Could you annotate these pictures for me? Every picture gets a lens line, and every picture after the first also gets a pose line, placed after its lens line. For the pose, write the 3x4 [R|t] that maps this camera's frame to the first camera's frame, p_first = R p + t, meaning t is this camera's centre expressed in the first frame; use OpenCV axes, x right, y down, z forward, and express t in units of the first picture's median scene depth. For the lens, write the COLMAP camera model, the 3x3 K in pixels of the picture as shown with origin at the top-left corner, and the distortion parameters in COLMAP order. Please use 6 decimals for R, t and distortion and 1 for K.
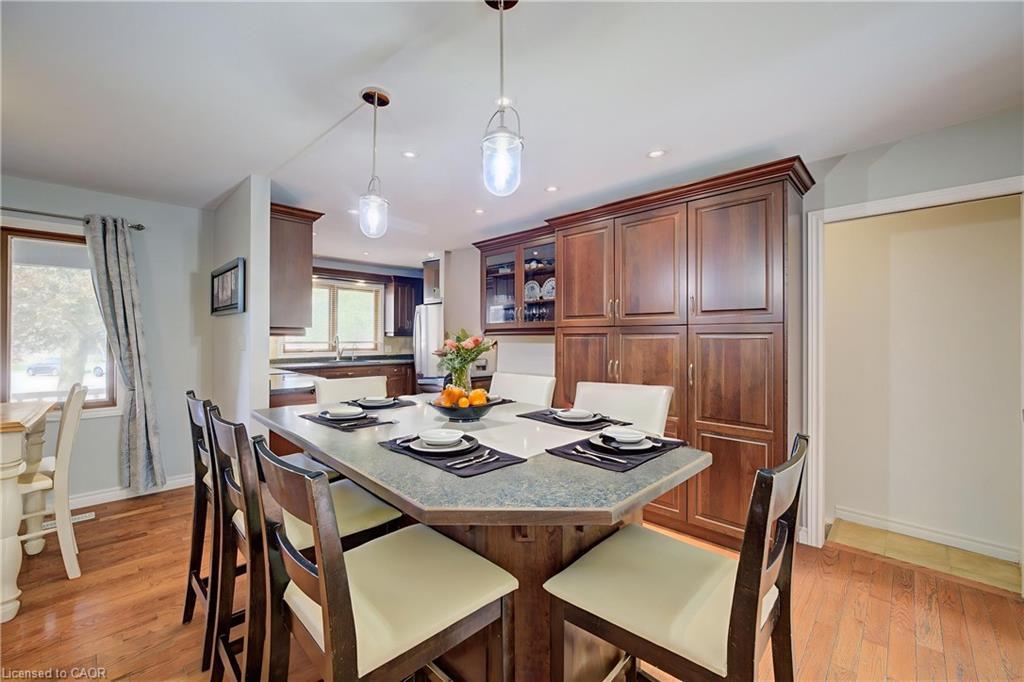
lens RADIAL K [[412.5, 0, 504.9], [0, 412.5, 337.3], [0, 0, 1]] dist [-0.021247, -0.000037]
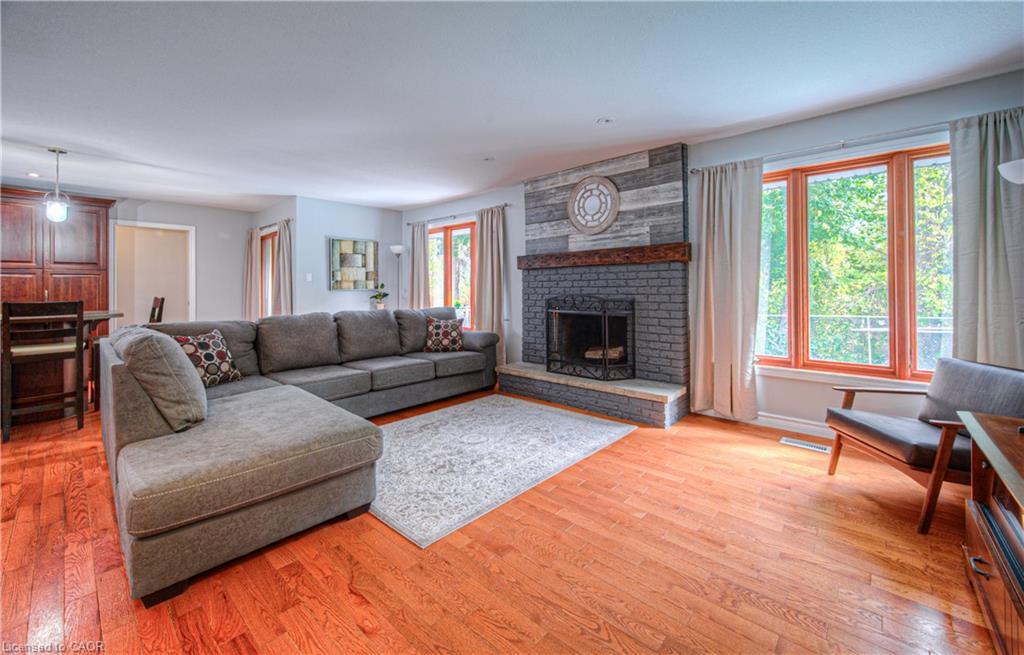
lens RADIAL K [[410.0, 0, 507.4], [0, 410.0, 285.9], [0, 0, 1]] dist [-0.000031, 0.000072]
pose [[-0.045507, 0.002276, 0.998961, -1.347526], [0.005498, 0.999983, -0.002028, 0.054488], [-0.998949, 0.005400, -0.045519, -0.888743]]
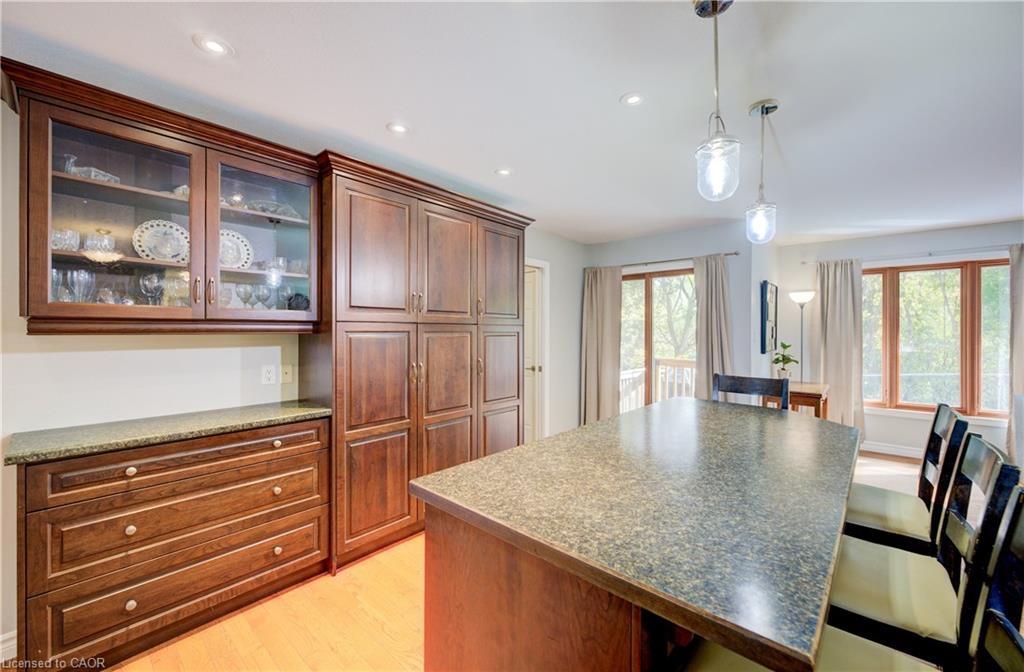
lens RADIAL K [[404.6, 0, 506.7], [0, 404.6, 331.8], [0, 0, 1]] dist [0.001500, 0.000042]
pose [[-0.050535, -0.002665, 0.998719, -0.639866], [-0.003167, 0.999992, 0.002508, -0.011790], [-0.998717, -0.003036, -0.050543, 0.909423]]
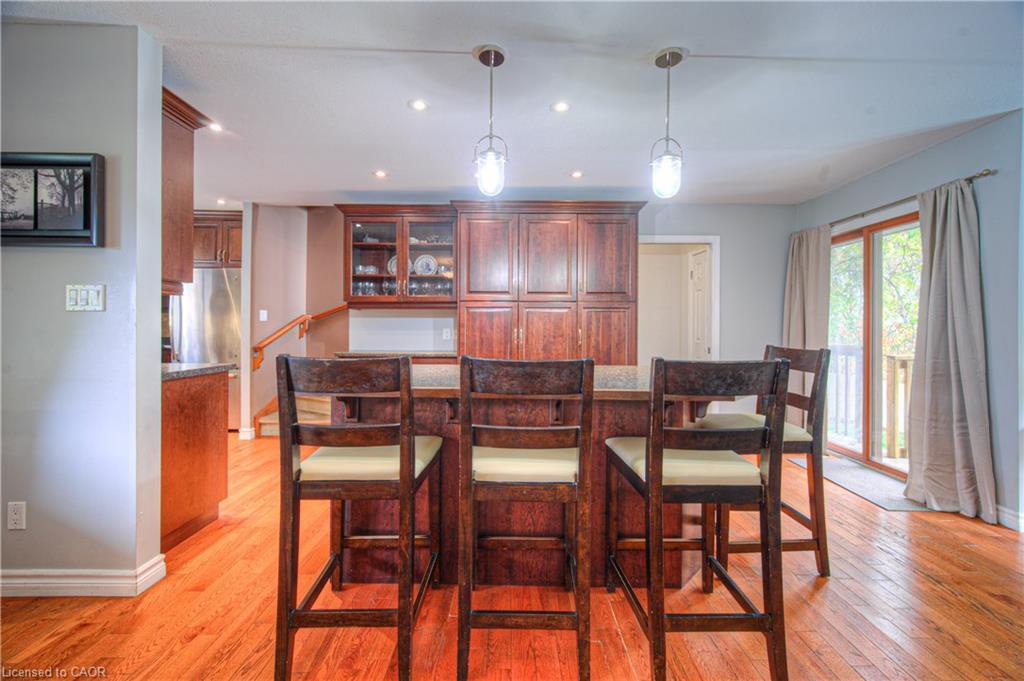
lens RADIAL K [[408.6, 0, 511.8], [0, 408.6, 324.1], [0, 0, 1]] dist [0.000282, -0.000345]
pose [[0.710366, 0.008522, 0.703781, -0.646623], [-0.003822, 0.999959, -0.008251, 0.054922], [-0.703822, 0.003171, 0.710369, 0.156797]]
